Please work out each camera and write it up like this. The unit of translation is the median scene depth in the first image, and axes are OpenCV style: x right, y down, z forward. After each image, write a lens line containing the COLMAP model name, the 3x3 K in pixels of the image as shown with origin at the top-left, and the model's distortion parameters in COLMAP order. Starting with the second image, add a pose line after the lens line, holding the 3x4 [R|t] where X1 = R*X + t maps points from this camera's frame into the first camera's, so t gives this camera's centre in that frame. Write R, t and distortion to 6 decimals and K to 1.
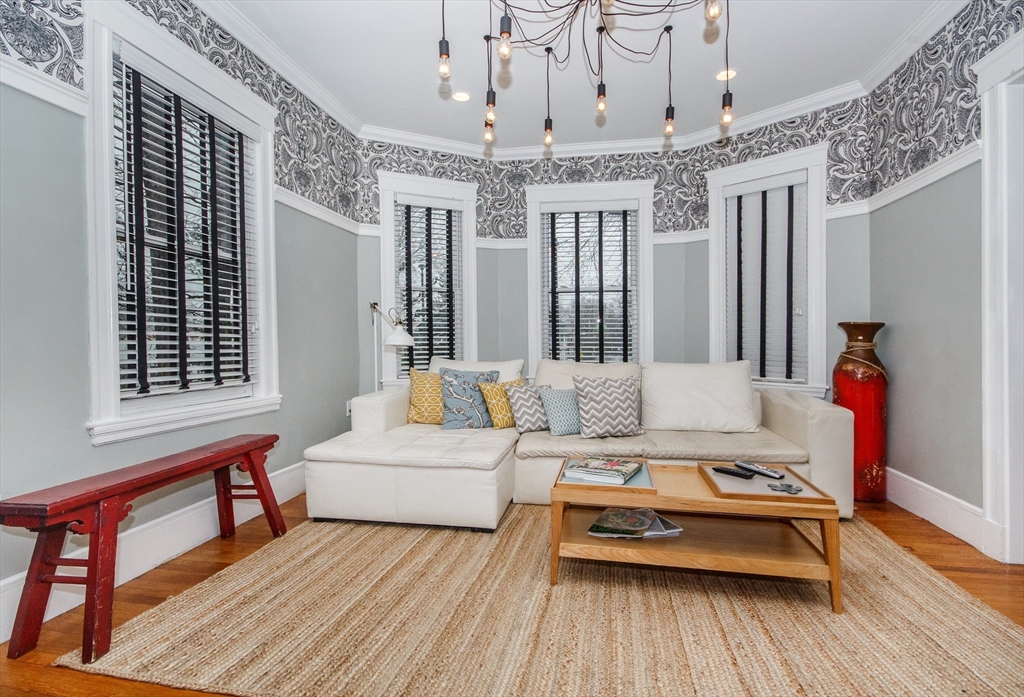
lens RADIAL K [[490.6, 0, 512.0], [0, 490.6, 348.5], [0, 0, 1]] dist [-0.001327, -0.000047]
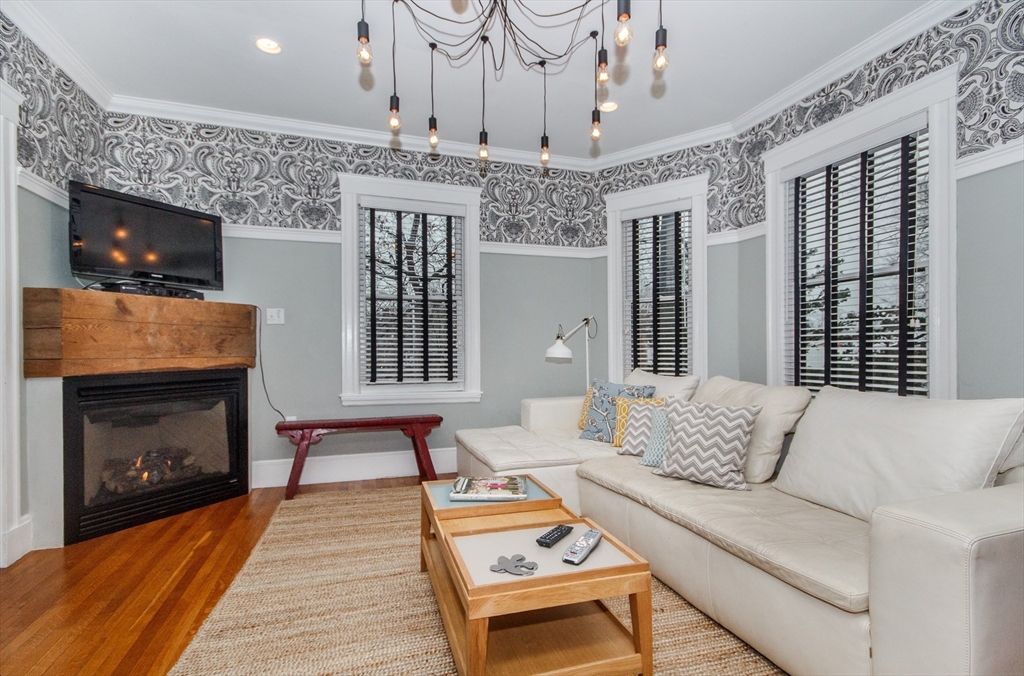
lens RADIAL K [[471.4, 0, 510.9], [0, 471.4, 356.5], [0, 0, 1]] dist [0.001765, -0.000534]
pose [[0.475283, 0.011109, -0.879763, 0.526413], [-0.011883, 0.999910, 0.006206, -0.010930], [0.879753, 0.007505, 0.475373, 0.310313]]
